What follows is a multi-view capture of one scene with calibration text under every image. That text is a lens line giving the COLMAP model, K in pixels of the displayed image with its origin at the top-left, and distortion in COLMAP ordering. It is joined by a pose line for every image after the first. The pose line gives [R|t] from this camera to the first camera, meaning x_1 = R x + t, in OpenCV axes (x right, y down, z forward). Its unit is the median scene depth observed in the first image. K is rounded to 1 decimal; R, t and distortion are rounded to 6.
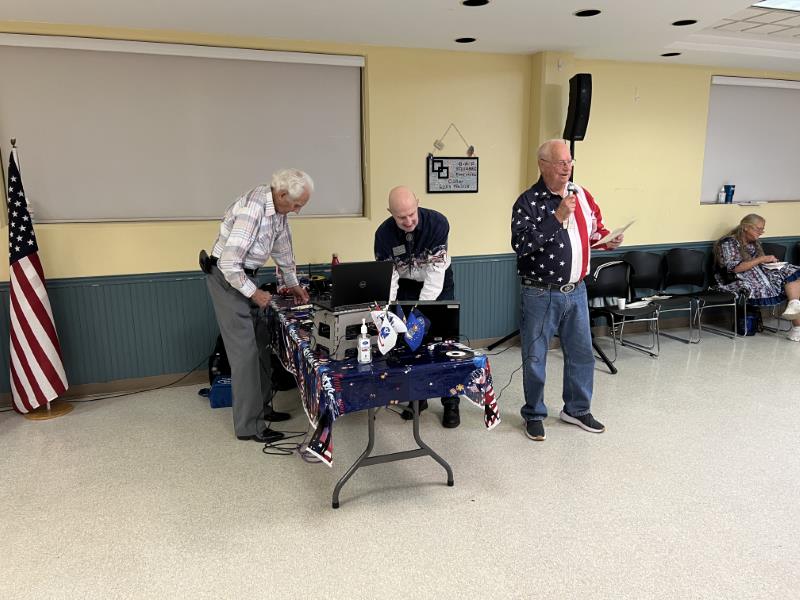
lens RADIAL K [[601.3, 0, 400.4], [0, 601.3, 297.6], [0, 0, 1]] dist [-0.000810, -0.004294]
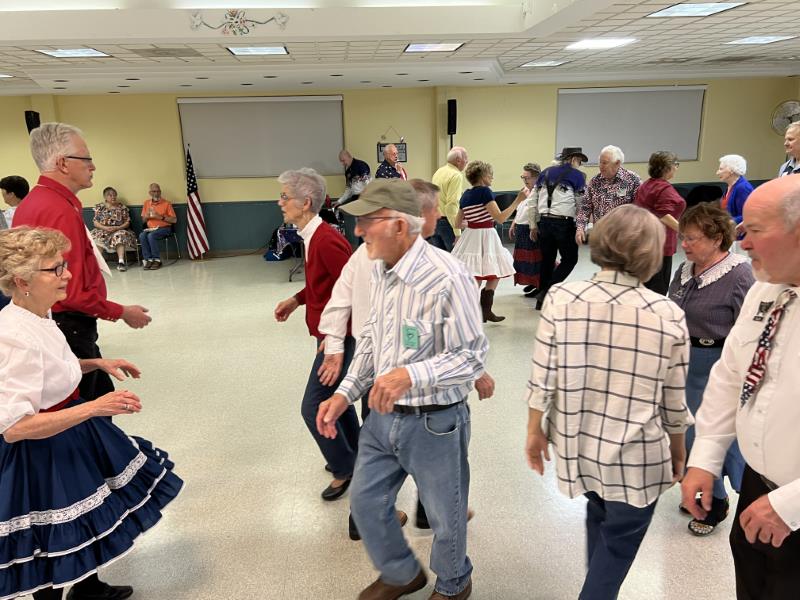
lens RADIAL K [[601.3, 0, 400.9], [0, 601.3, 301.5], [0, 0, 1]] dist [-0.000810, -0.004294]
pose [[0.969797, 0.047735, -0.239198, 0.764084], [-0.028974, 0.996265, 0.081344, 0.143912], [0.242187, -0.071957, 0.967558, -1.137398]]
